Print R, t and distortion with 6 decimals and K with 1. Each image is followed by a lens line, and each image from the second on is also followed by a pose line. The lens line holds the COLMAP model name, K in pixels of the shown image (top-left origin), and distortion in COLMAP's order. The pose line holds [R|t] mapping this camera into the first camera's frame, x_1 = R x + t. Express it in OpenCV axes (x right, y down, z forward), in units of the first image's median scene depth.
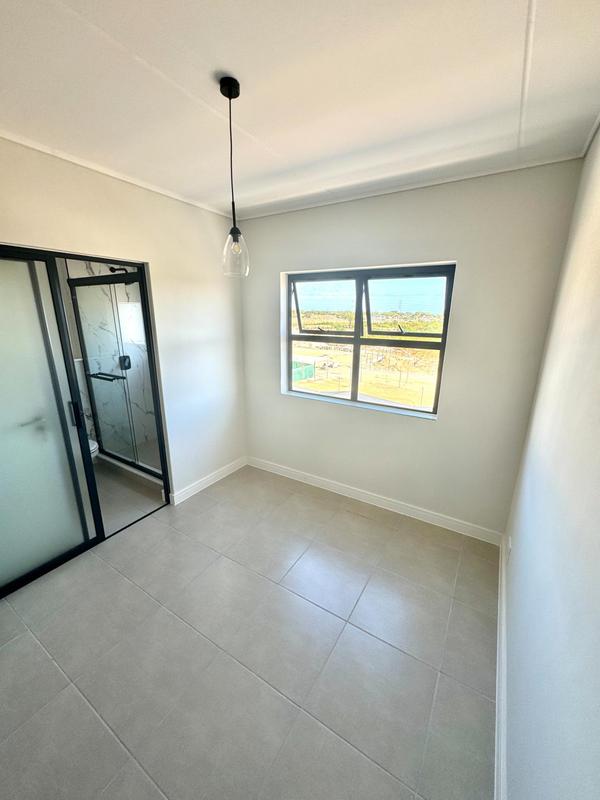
lens RADIAL K [[319.6, 0, 300.0], [0, 319.6, 400.0], [0, 0, 1]] dist [-0.000823, 0.000105]
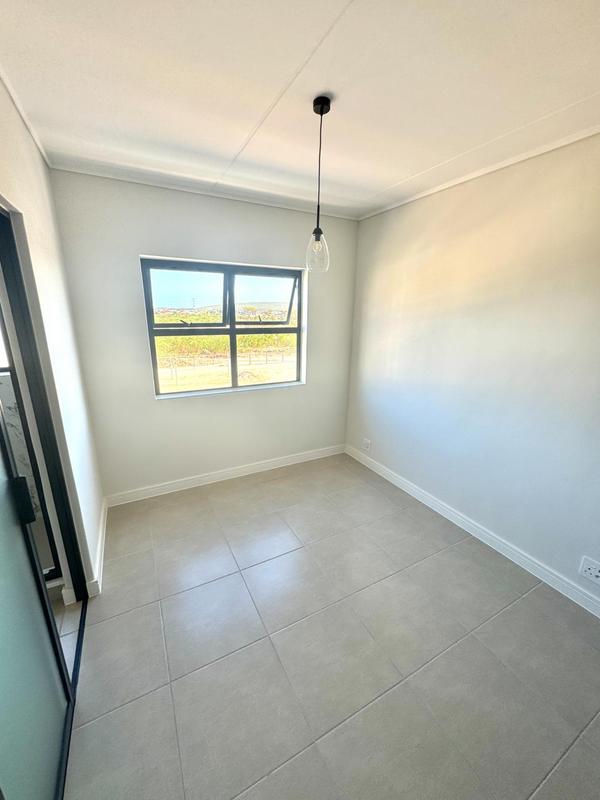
lens RADIAL K [[318.3, 0, 300.0], [0, 318.3, 400.0], [0, 0, 1]] dist [0.000616, 0.000083]
pose [[0.508244, -0.236385, 0.828136, -0.665965], [0.220342, 0.965279, 0.140304, -0.061897], [-0.832549, 0.111165, 0.542683, 0.258198]]
